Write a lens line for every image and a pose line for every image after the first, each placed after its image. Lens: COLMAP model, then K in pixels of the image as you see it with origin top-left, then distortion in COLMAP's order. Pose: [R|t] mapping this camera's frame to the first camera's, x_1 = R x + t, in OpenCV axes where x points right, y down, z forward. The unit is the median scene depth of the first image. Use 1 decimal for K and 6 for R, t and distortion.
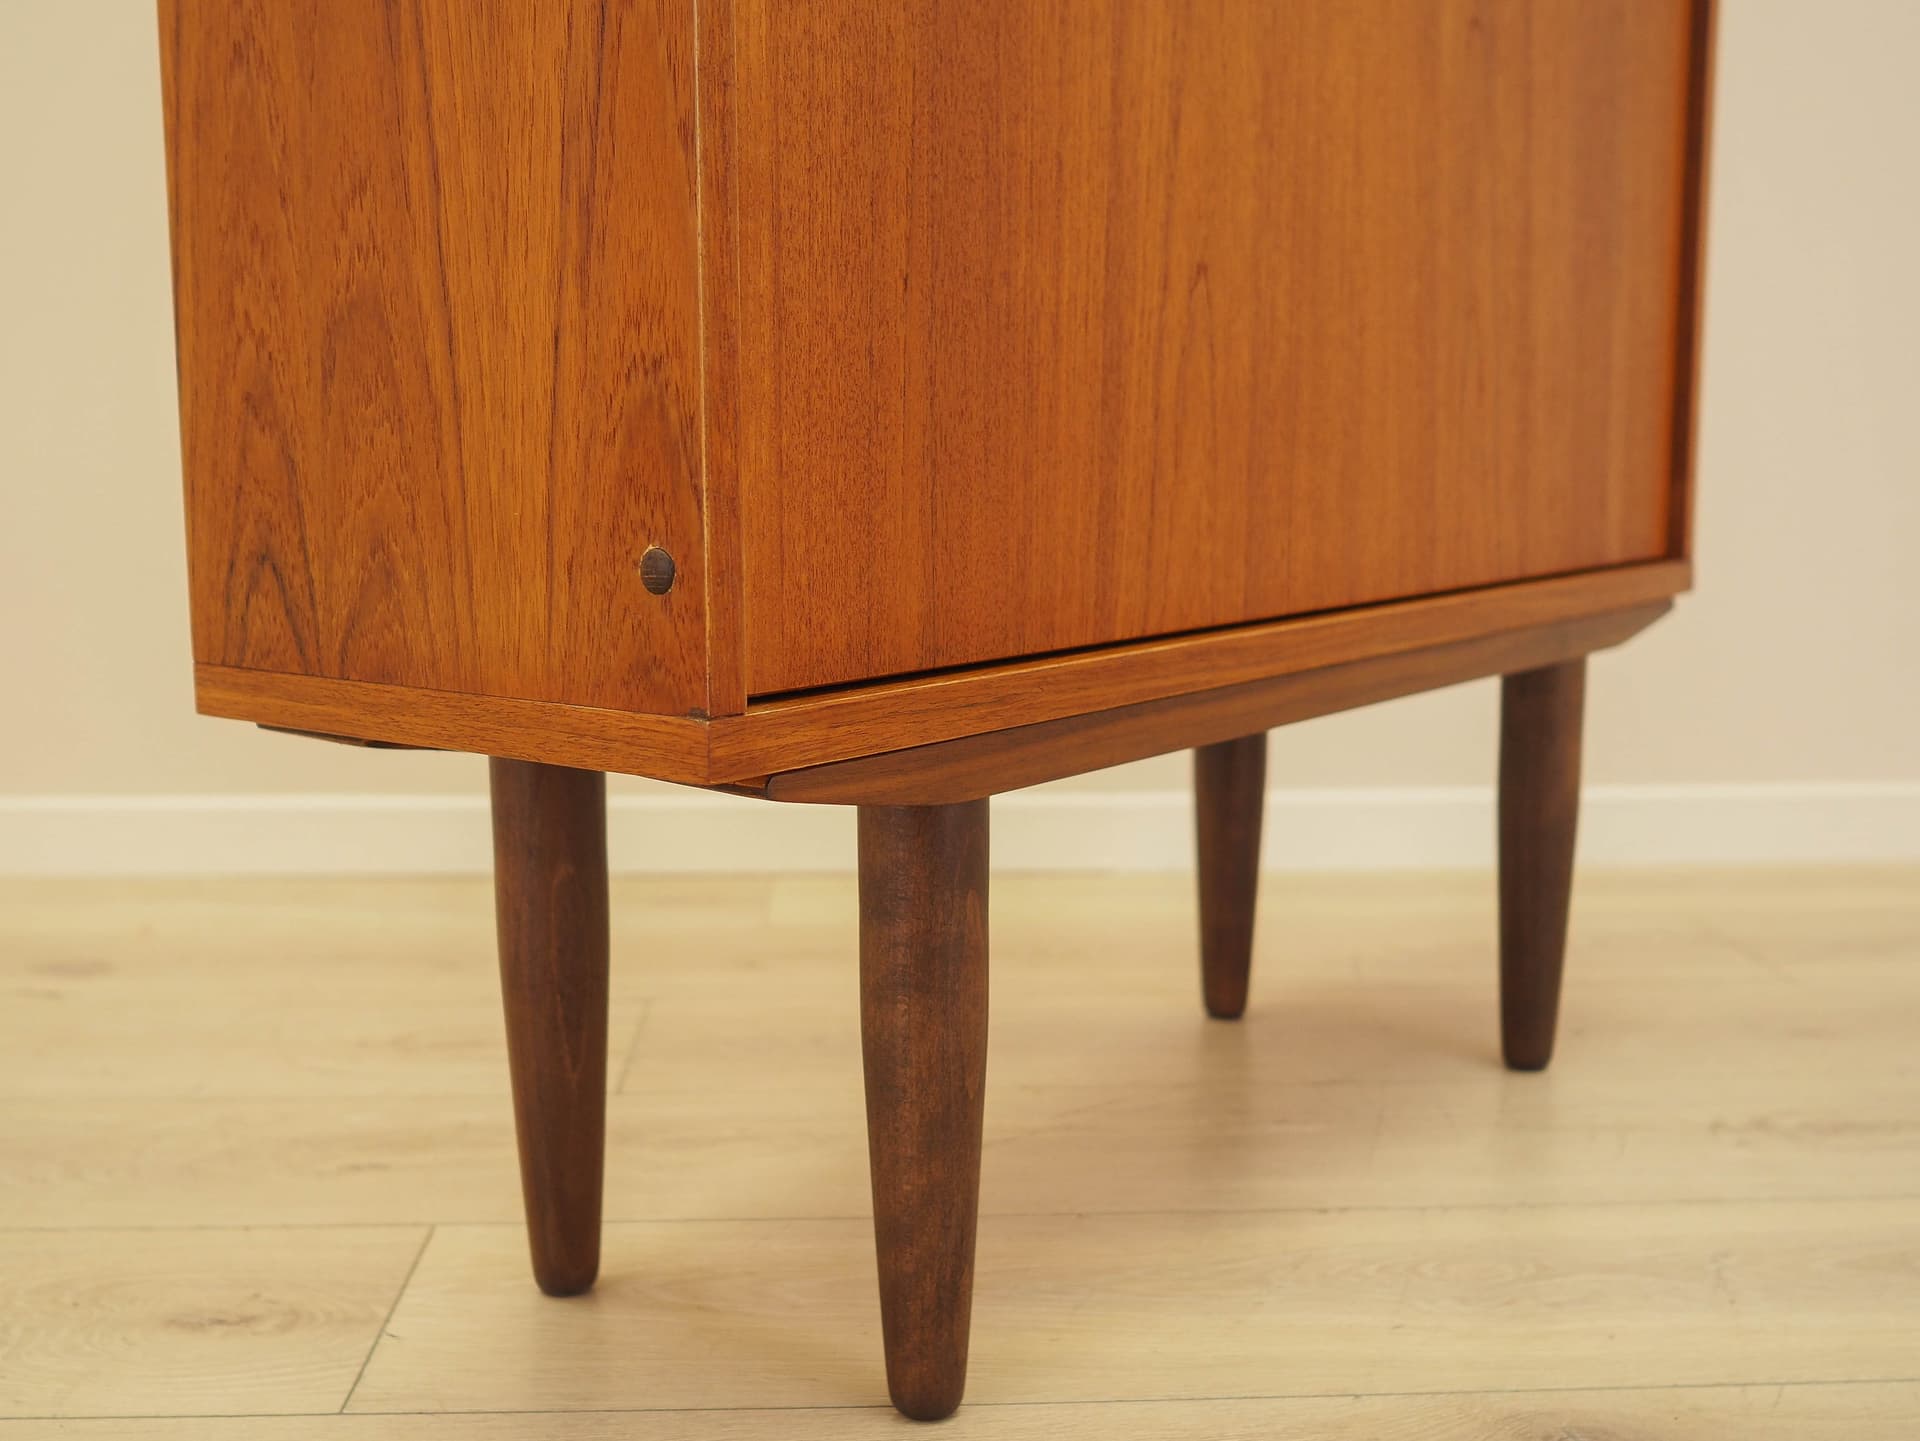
lens RADIAL K [[2273.5, 0, 963.8], [0, 2273.5, 733.4], [0, 0, 1]] dist [0.105234, 0.000000]
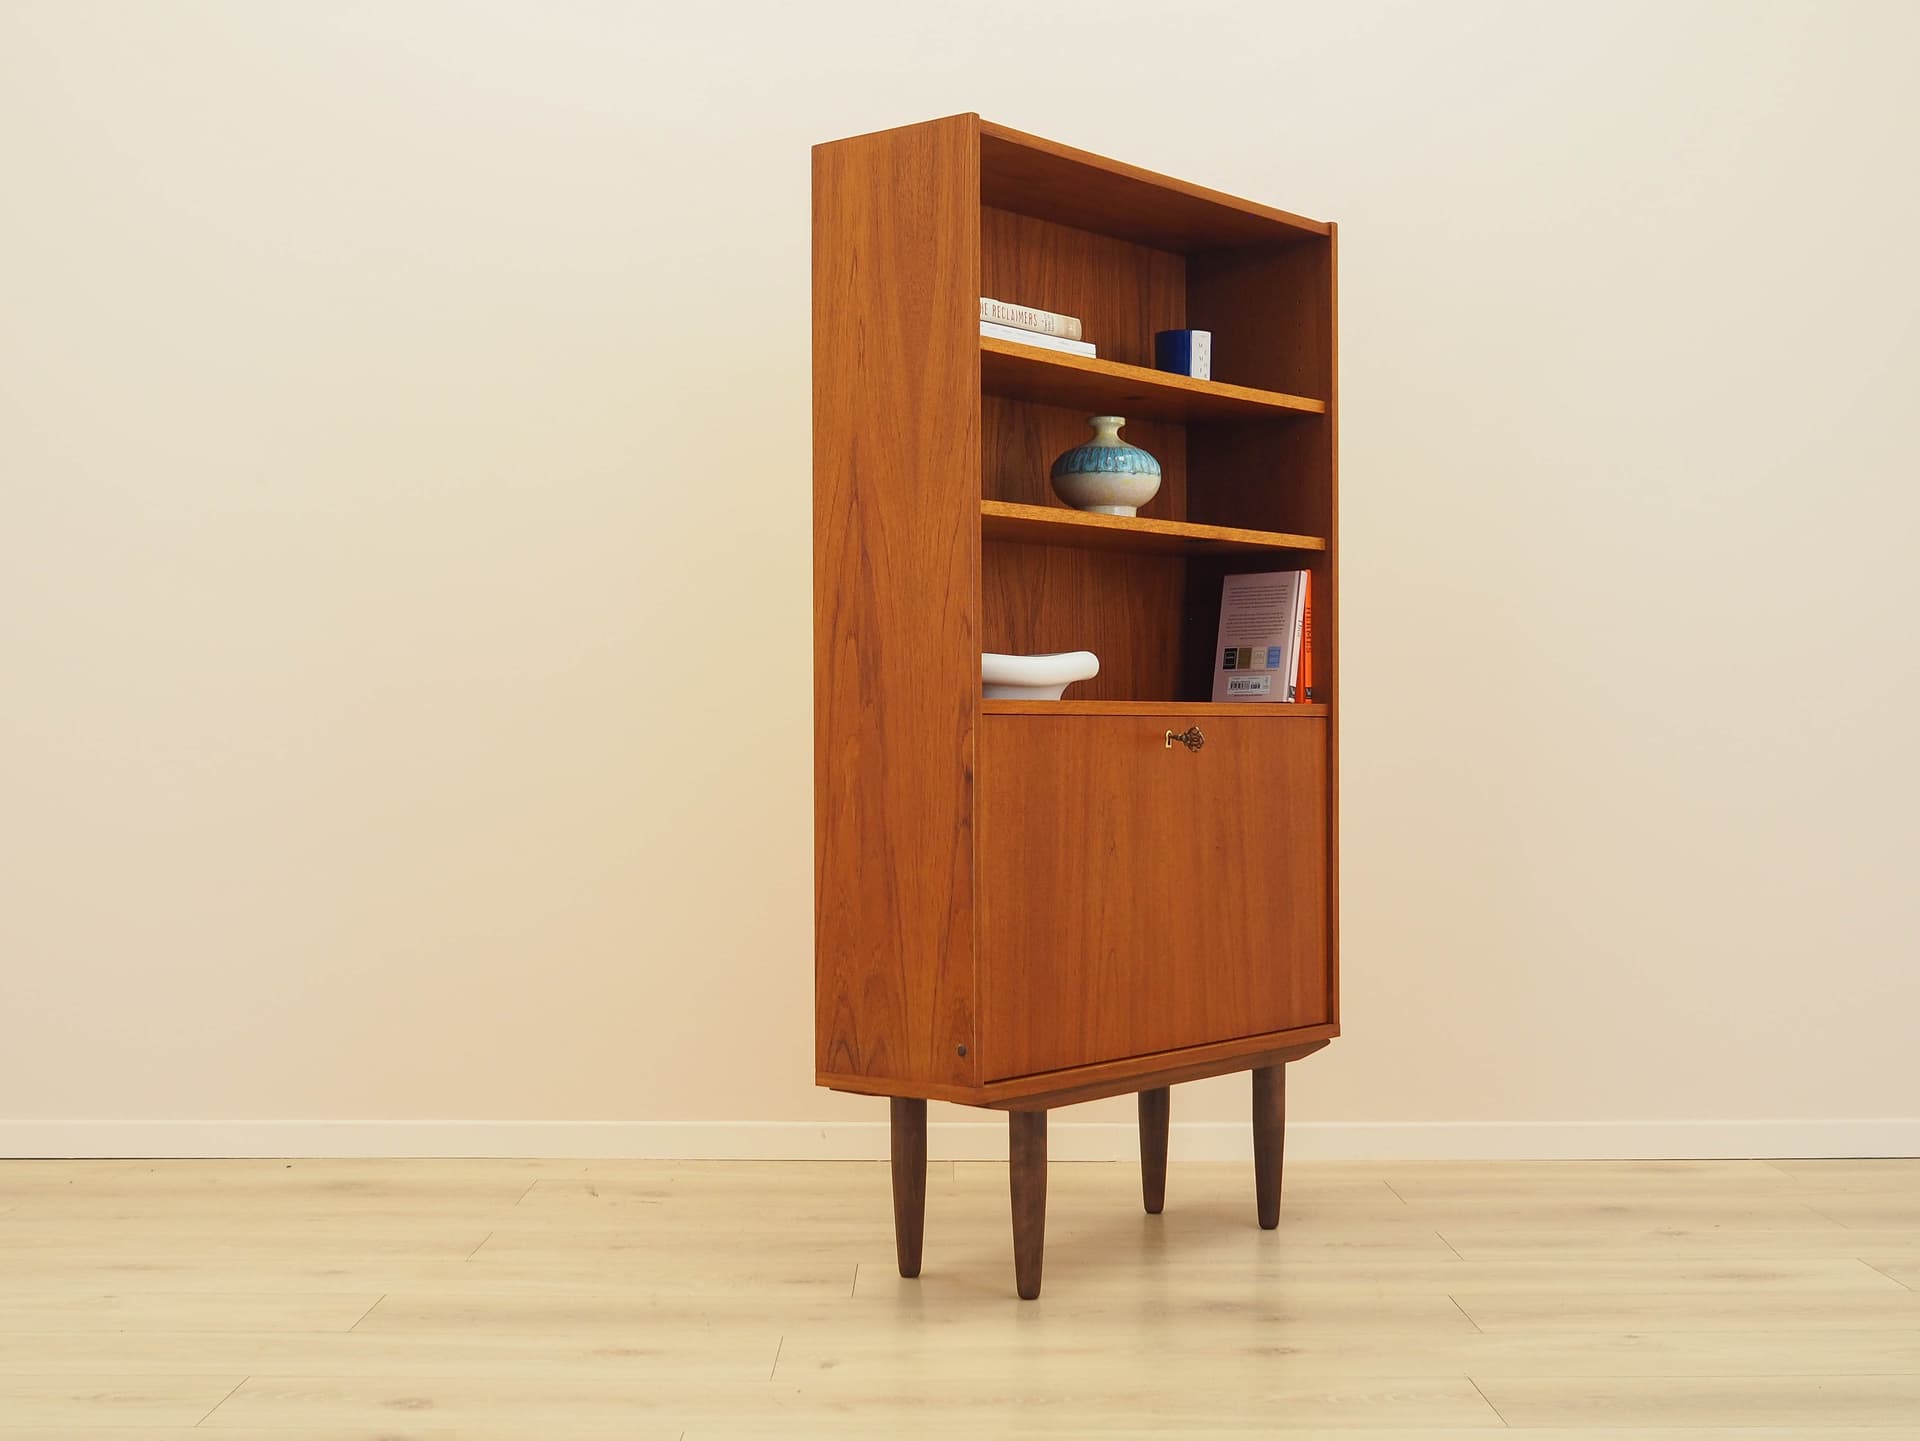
lens RADIAL K [[2621.9, 0, 843.6], [0, 2621.9, 749.5], [0, 0, 1]] dist [-0.095297, 0.000000]
pose [[0.996376, -0.004080, -0.084964, 0.042370], [-0.007178, 0.991254, -0.131774, 0.009090], [0.084758, 0.131906, 0.987632, -2.972615]]
